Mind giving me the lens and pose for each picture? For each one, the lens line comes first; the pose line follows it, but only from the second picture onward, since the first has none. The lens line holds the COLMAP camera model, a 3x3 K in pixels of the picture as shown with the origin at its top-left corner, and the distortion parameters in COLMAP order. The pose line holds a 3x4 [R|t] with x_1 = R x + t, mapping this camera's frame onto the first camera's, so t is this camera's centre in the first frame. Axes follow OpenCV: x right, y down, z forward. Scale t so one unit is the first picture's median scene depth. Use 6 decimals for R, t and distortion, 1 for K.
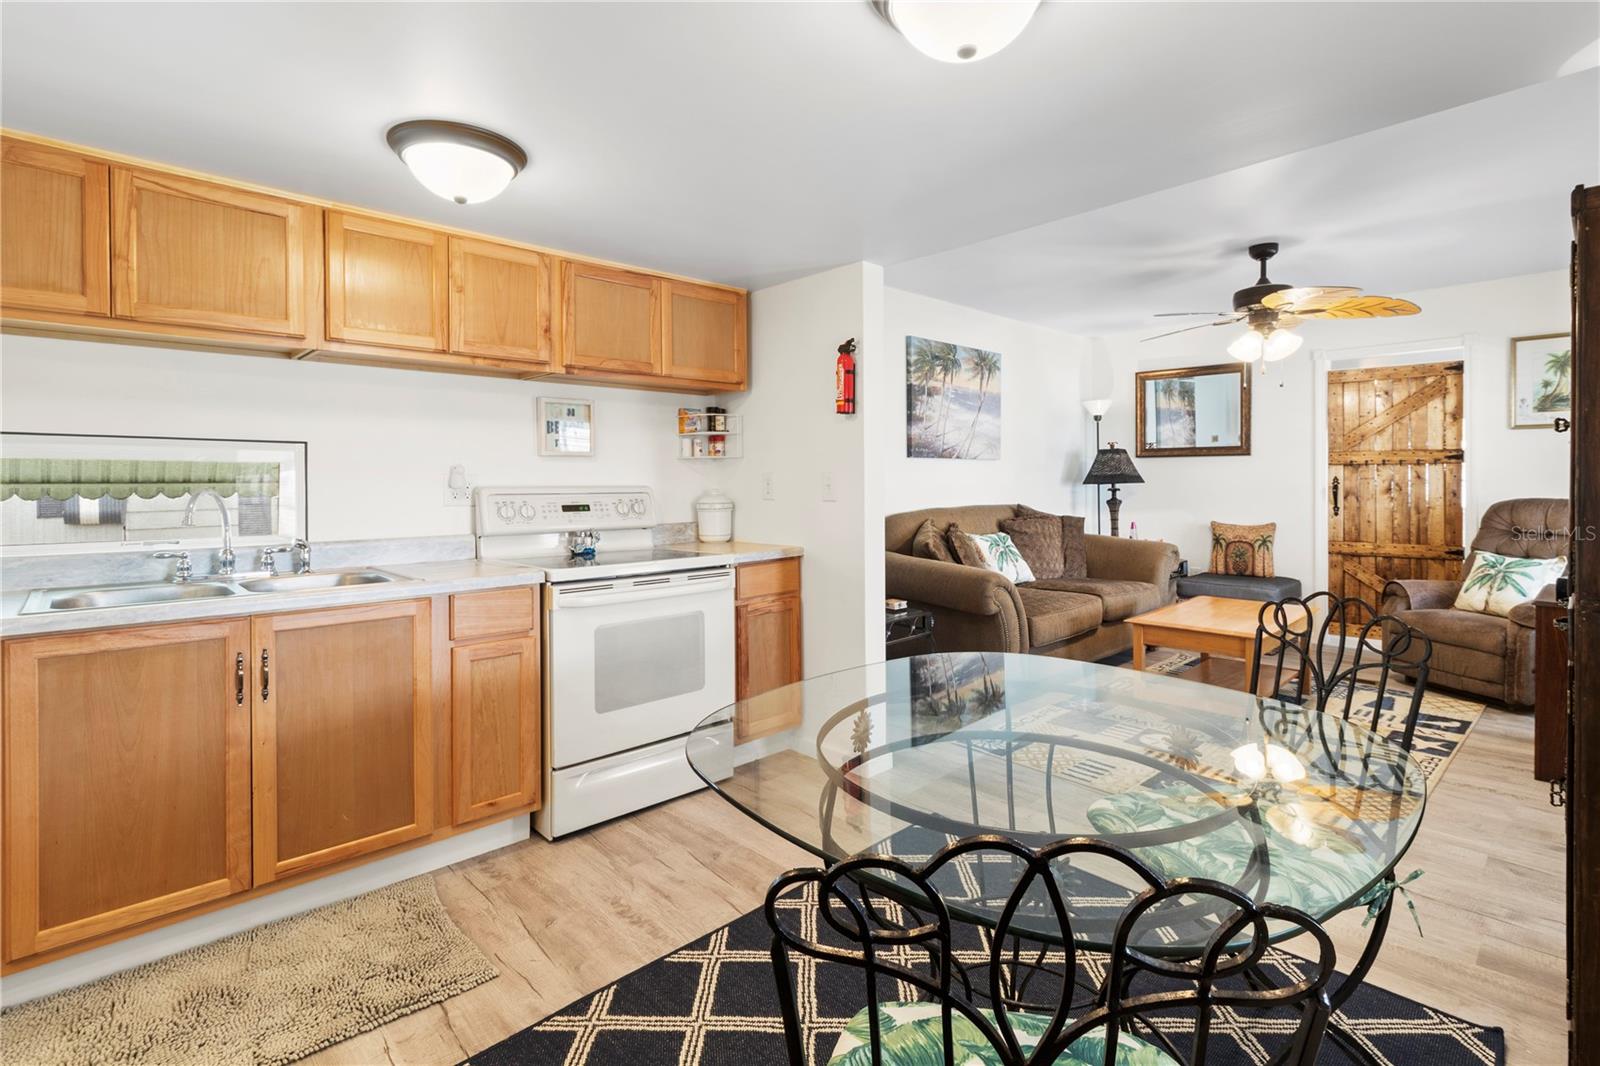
lens RADIAL K [[753.3, 0, 811.9], [0, 753.3, 492.9], [0, 0, 1]] dist [-0.004679, 0.000260]
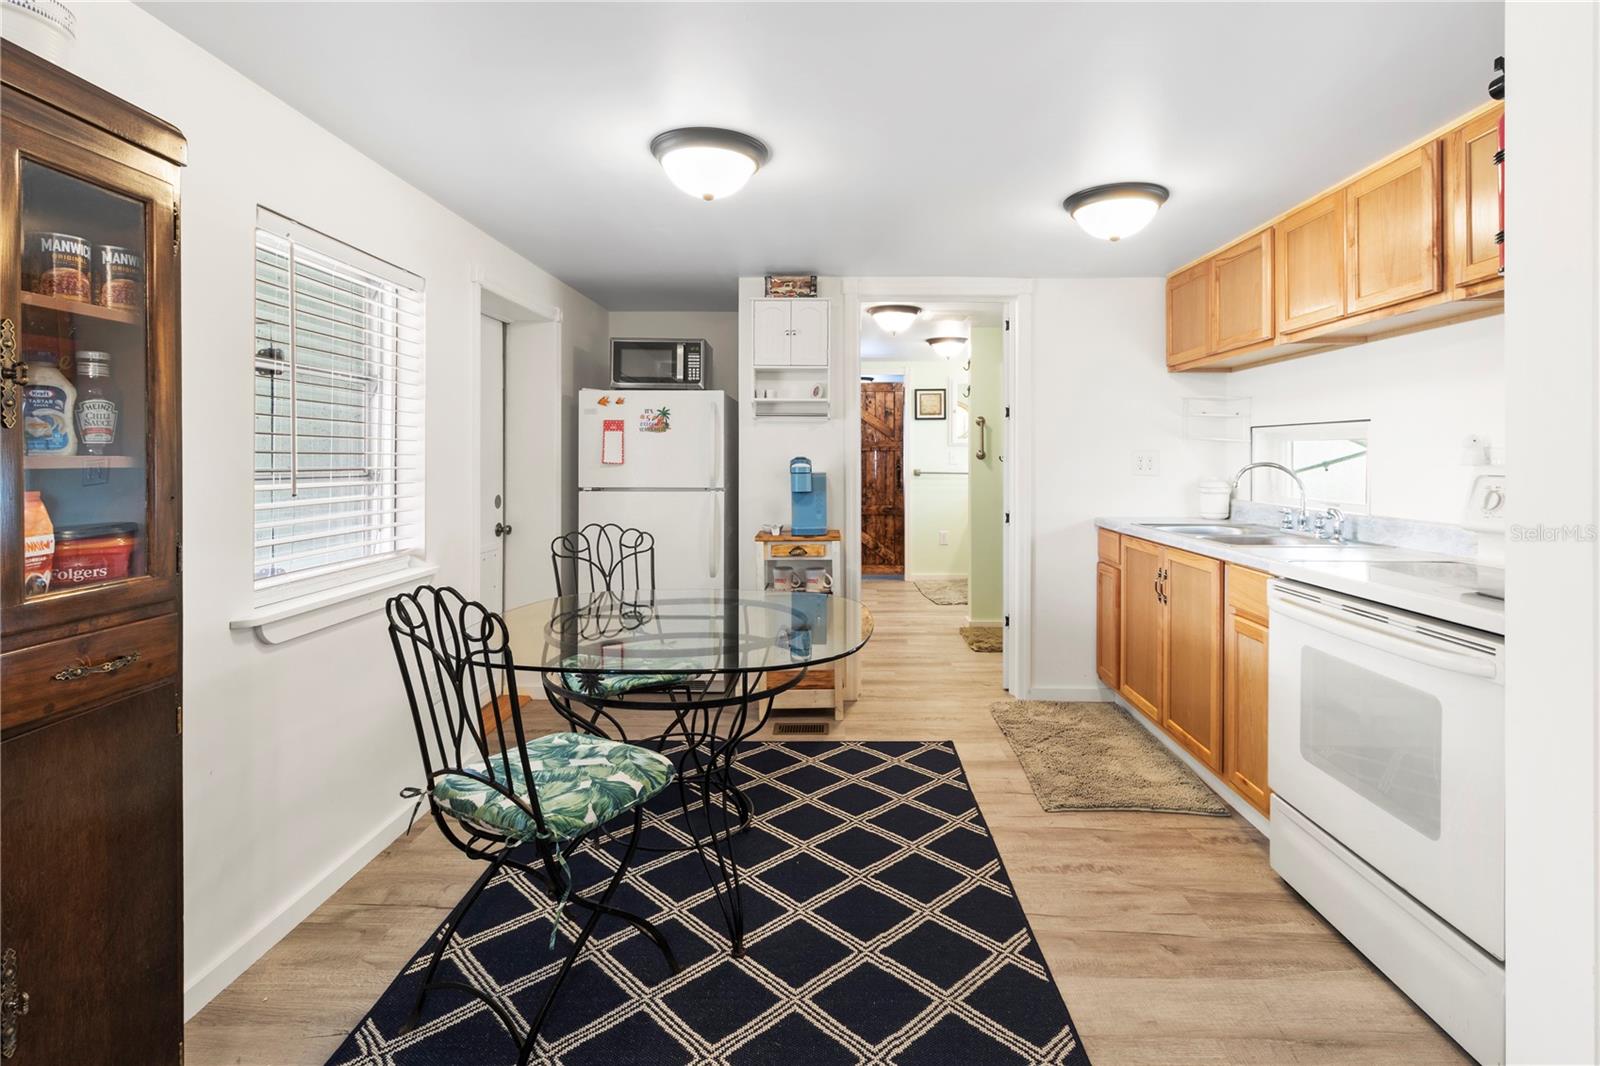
lens RADIAL K [[753.3, 0, 809.3], [0, 753.3, 460.1], [0, 0, 1]] dist [-0.004679, 0.000260]
pose [[-0.710884, 0.009302, -0.703248, 0.382243], [-0.007008, 0.999769, 0.020308, -0.015797], [0.703274, 0.019365, -0.710655, 0.730687]]
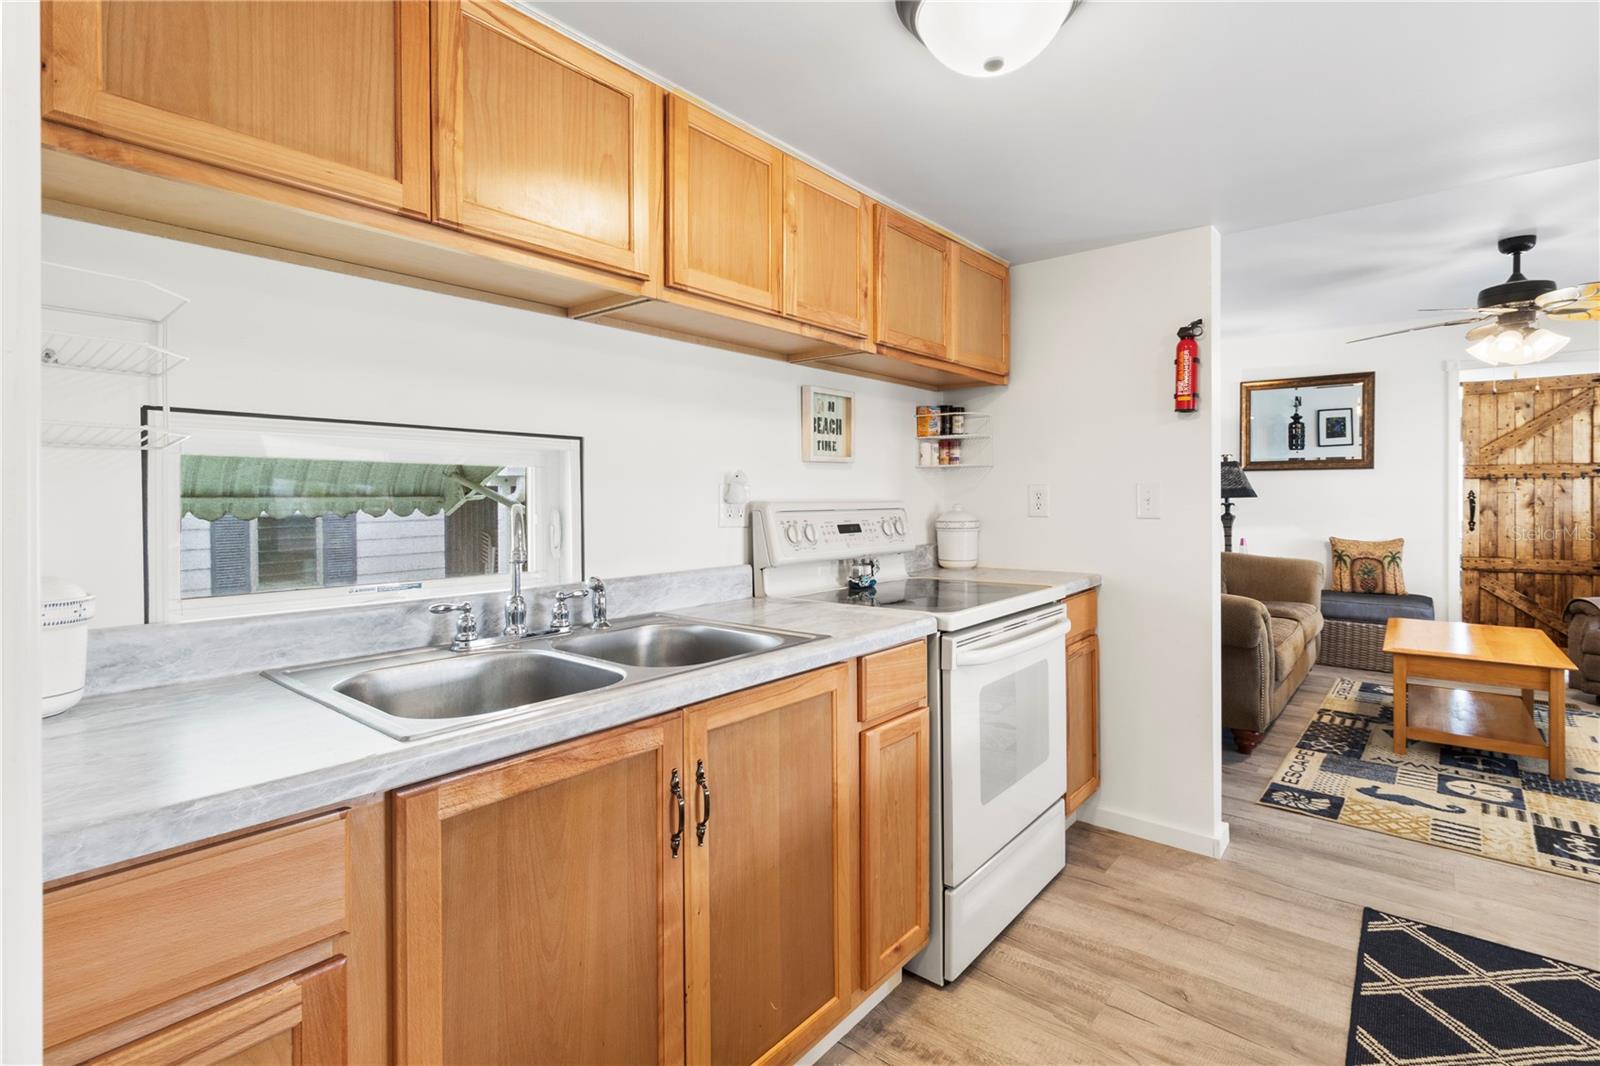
lens RADIAL K [[753.3, 0, 803.1], [0, 753.3, 502.4], [0, 0, 1]] dist [-0.004679, 0.000260]
pose [[0.992853, -0.001213, 0.119338, -0.336316], [0.002157, 0.999967, -0.007788, -0.000830], [-0.119325, 0.007990, 0.992823, 0.172150]]
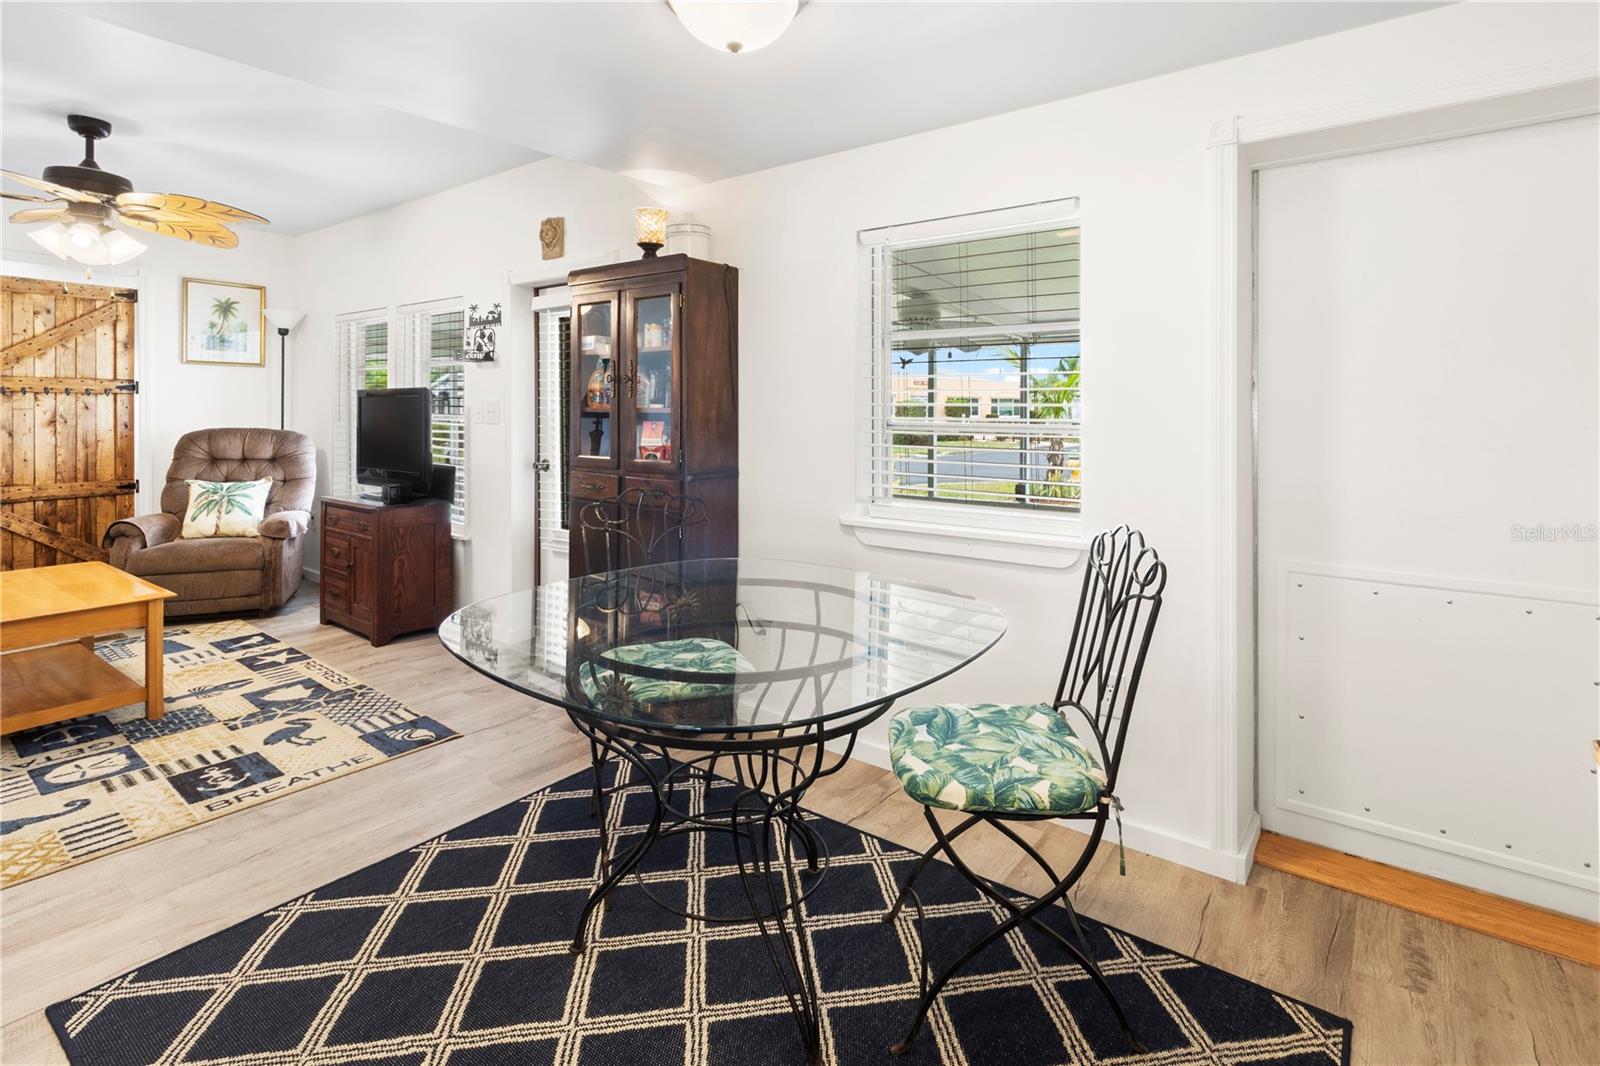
lens RADIAL K [[783.4, 0, 810.5], [0, 783.4, 413.3], [0, 0, 1]] dist [0.016181, -0.002983]
pose [[-0.162805, 0.000211, 0.986658, -0.325760], [0.014110, 0.999898, 0.002115, -0.004832], [-0.986557, 0.014266, -0.162792, 0.336719]]
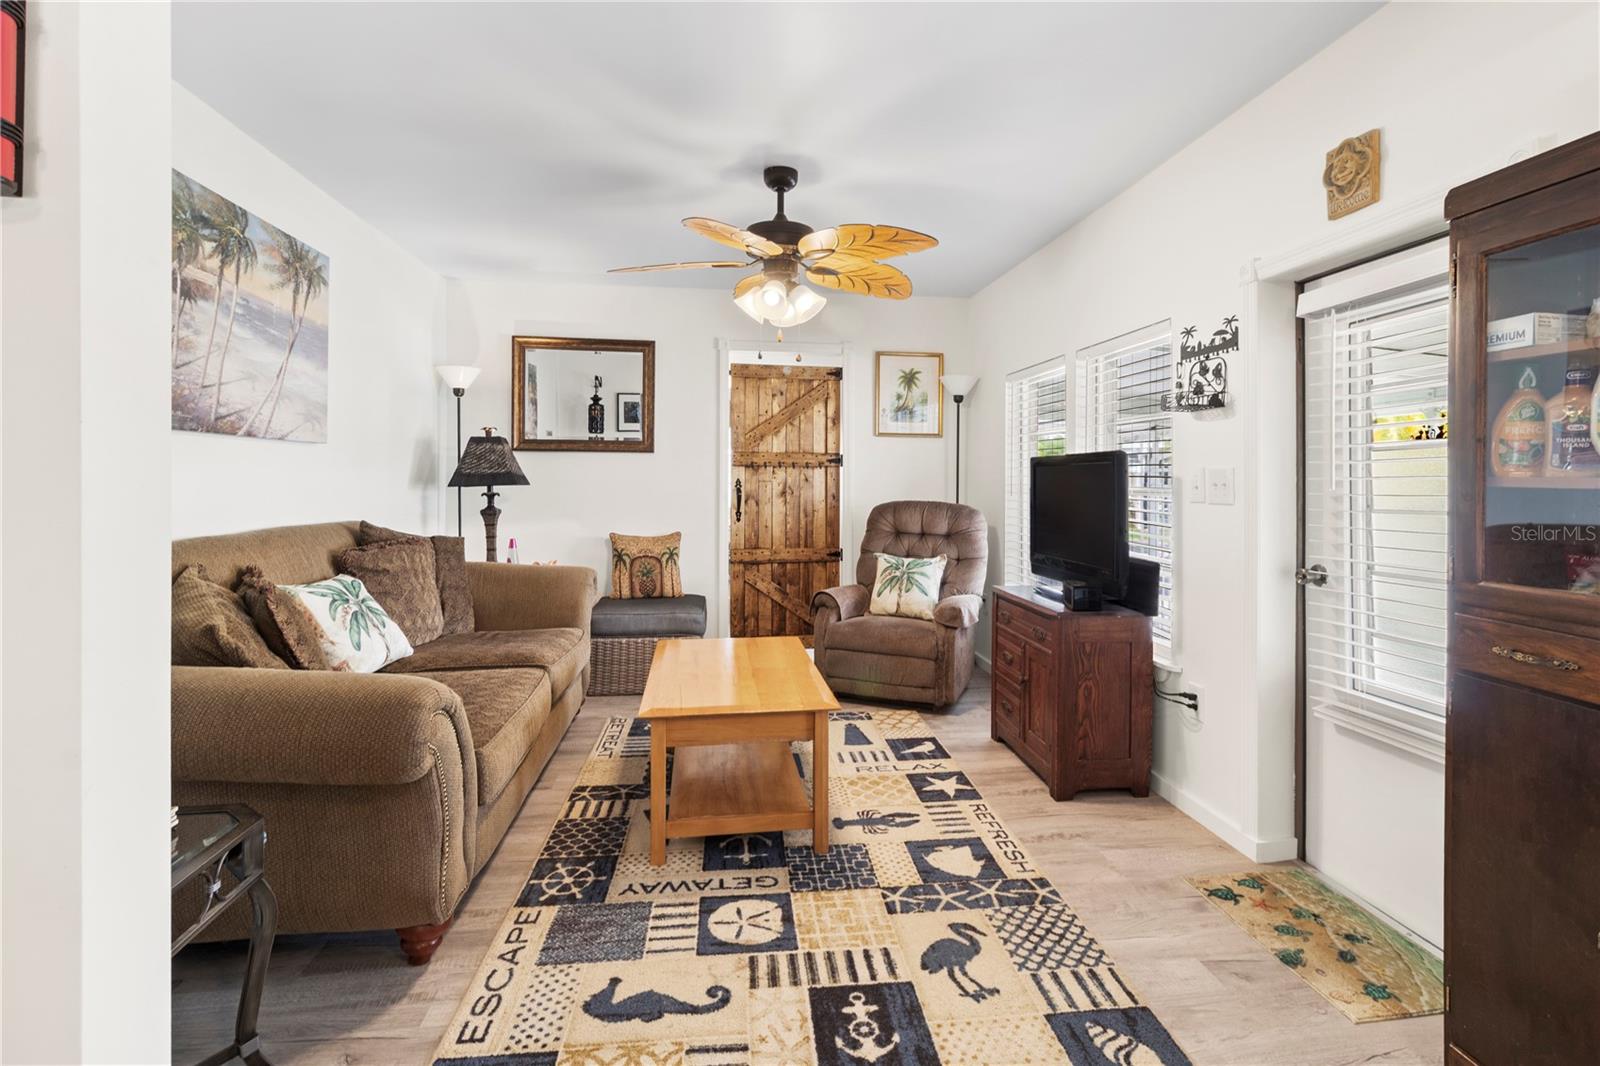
lens RADIAL K [[753.3, 0, 810.7], [0, 753.3, 480.8], [0, 0, 1]] dist [-0.004679, 0.000260]
pose [[0.587764, 0.007308, 0.808999, 0.009435], [0.006793, 0.999879, -0.013968, -0.007317], [-0.809004, 0.013705, 0.587644, 0.476618]]
